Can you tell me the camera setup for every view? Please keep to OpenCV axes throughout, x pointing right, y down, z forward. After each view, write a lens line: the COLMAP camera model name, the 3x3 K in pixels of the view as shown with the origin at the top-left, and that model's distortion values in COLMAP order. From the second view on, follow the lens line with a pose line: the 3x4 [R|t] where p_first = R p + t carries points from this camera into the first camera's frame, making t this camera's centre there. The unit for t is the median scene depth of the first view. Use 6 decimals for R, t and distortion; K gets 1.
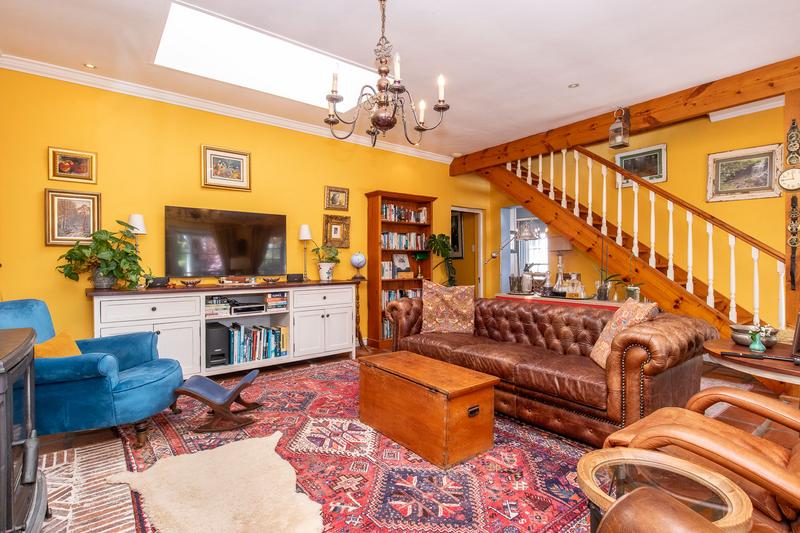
lens RADIAL K [[396.6, 0, 403.2], [0, 396.6, 263.7], [0, 0, 1]] dist [-0.007523, -0.000002]
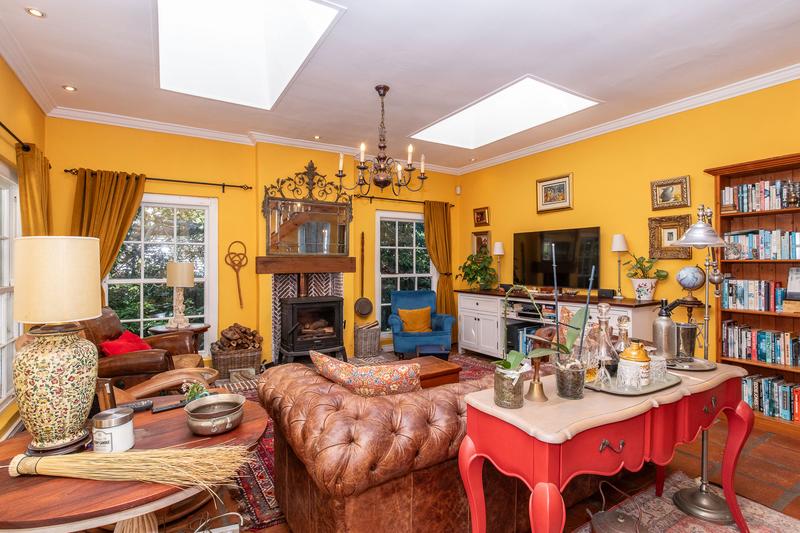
lens RADIAL K [[396.6, 0, 403.2], [0, 396.6, 263.7], [0, 0, 1]] dist [-0.007523, -0.000002]
pose [[-0.102336, 0.005084, -0.994737, 0.861695], [-0.000715, 0.999986, 0.005185, -0.047082], [0.994750, 0.001242, -0.102331, 0.774944]]
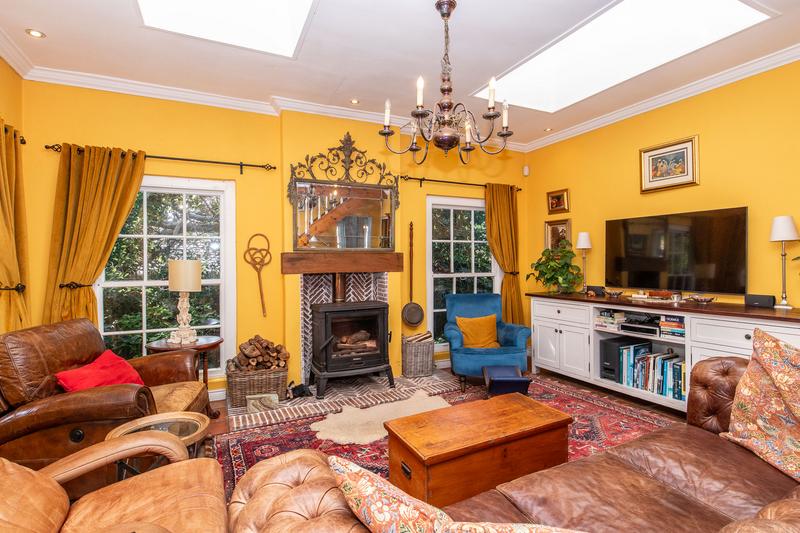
lens RADIAL K [[396.6, 0, 403.2], [0, 396.6, 263.7], [0, 0, 1]] dist [-0.007523, -0.000002]
pose [[-0.202632, 0.010545, -0.979198, 0.591981], [0.005171, 0.999940, 0.009698, -0.042907], [0.979241, -0.003098, -0.202674, 0.693802]]
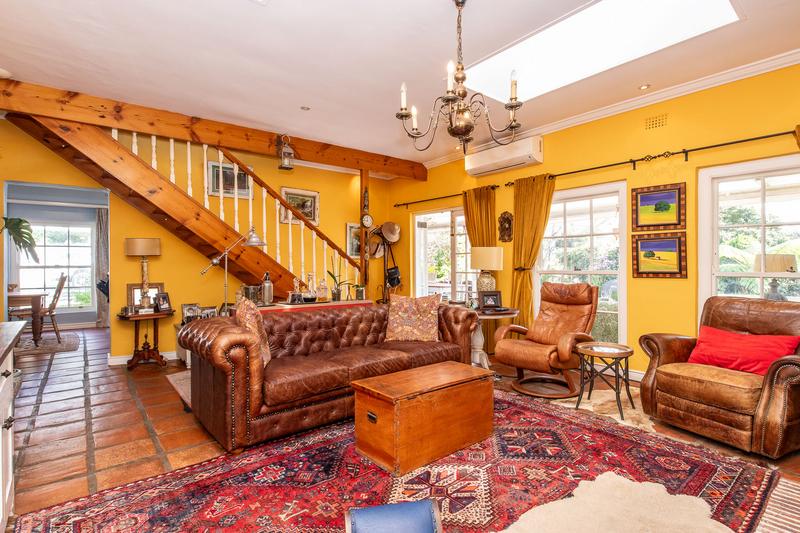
lens RADIAL K [[396.6, 0, 403.2], [0, 396.6, 263.7], [0, 0, 1]] dist [-0.007523, -0.000002]
pose [[-0.022839, 0.004815, 0.999728, -0.655996], [0.005524, 0.999974, -0.004690, -0.013386], [-0.999724, 0.005415, -0.022865, 0.743840]]
